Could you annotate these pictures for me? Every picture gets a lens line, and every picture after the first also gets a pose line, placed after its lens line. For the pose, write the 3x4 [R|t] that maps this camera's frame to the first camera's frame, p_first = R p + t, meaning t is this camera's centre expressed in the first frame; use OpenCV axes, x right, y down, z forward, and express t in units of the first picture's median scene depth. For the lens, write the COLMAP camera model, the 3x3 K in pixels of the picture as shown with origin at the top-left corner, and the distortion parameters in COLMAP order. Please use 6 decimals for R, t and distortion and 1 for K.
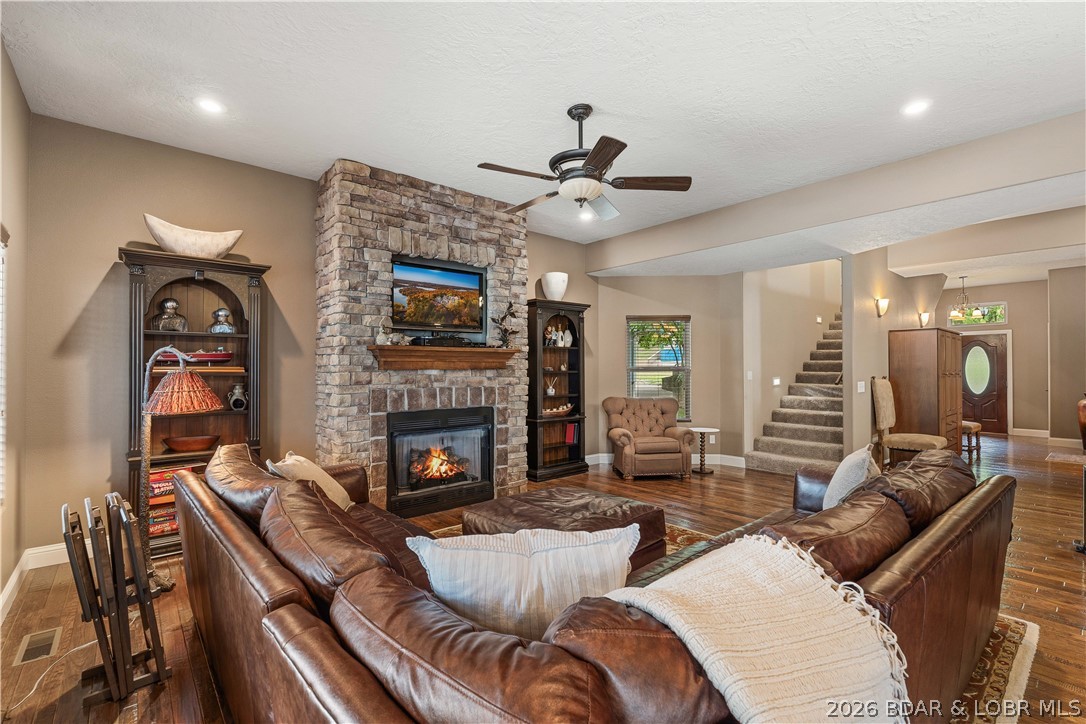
lens RADIAL K [[489.5, 0, 540.7], [0, 489.5, 364.7], [0, 0, 1]] dist [-0.005507, 0.004050]
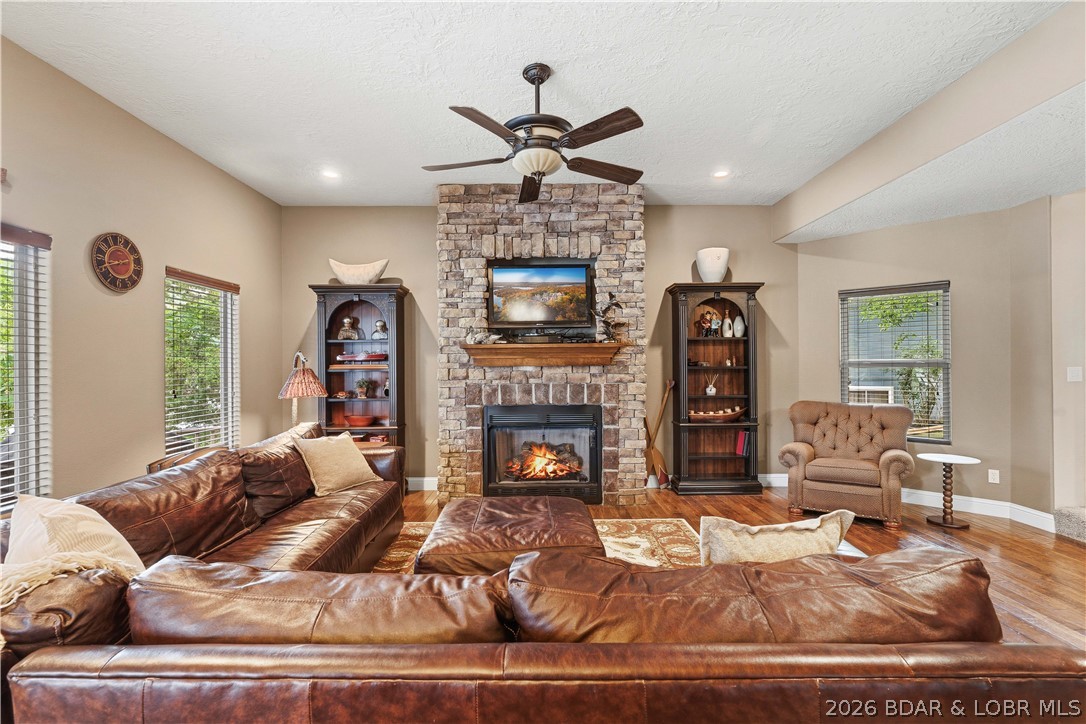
lens RADIAL K [[489.5, 0, 545.3], [0, 489.5, 362.6], [0, 0, 1]] dist [-0.005507, 0.004050]
pose [[0.764022, -0.006233, -0.645160, 0.477677], [0.011899, 0.999919, 0.004432, -0.001409], [0.645081, -0.011063, 0.764034, 0.242970]]
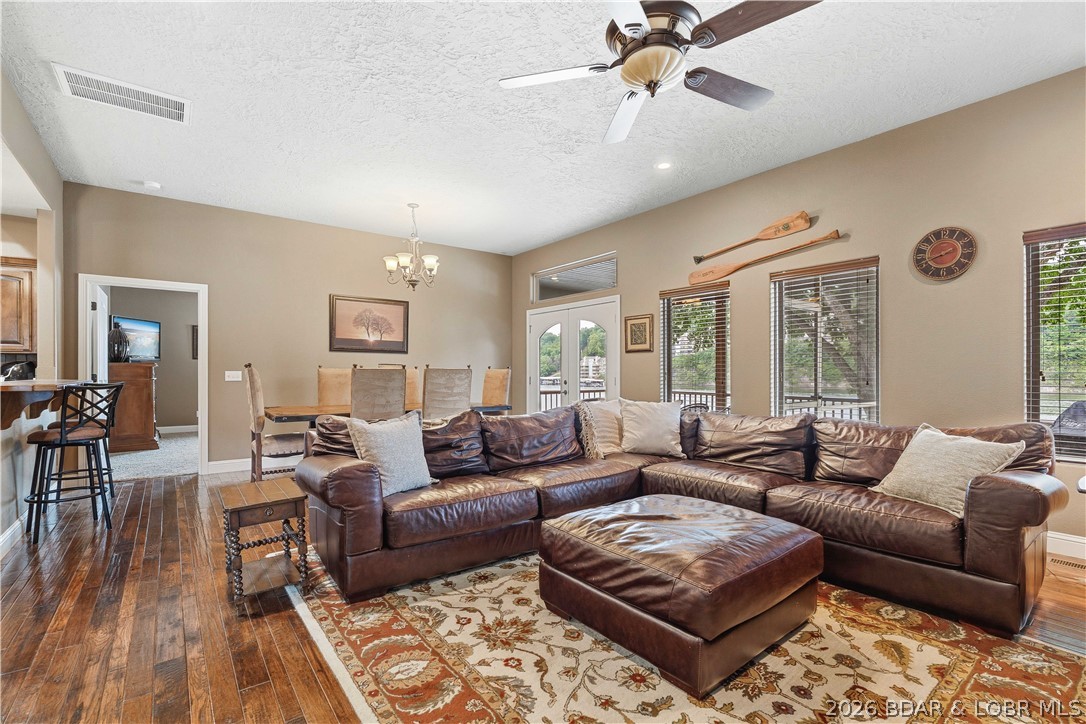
lens RADIAL K [[489.5, 0, 544.2], [0, 489.5, 373.8], [0, 0, 1]] dist [-0.005507, 0.004050]
pose [[-0.999245, 0.000233, 0.038850, 0.155753], [-0.000027, 0.999978, -0.006698, 0.048766], [-0.038851, -0.006694, -0.999223, 1.215266]]
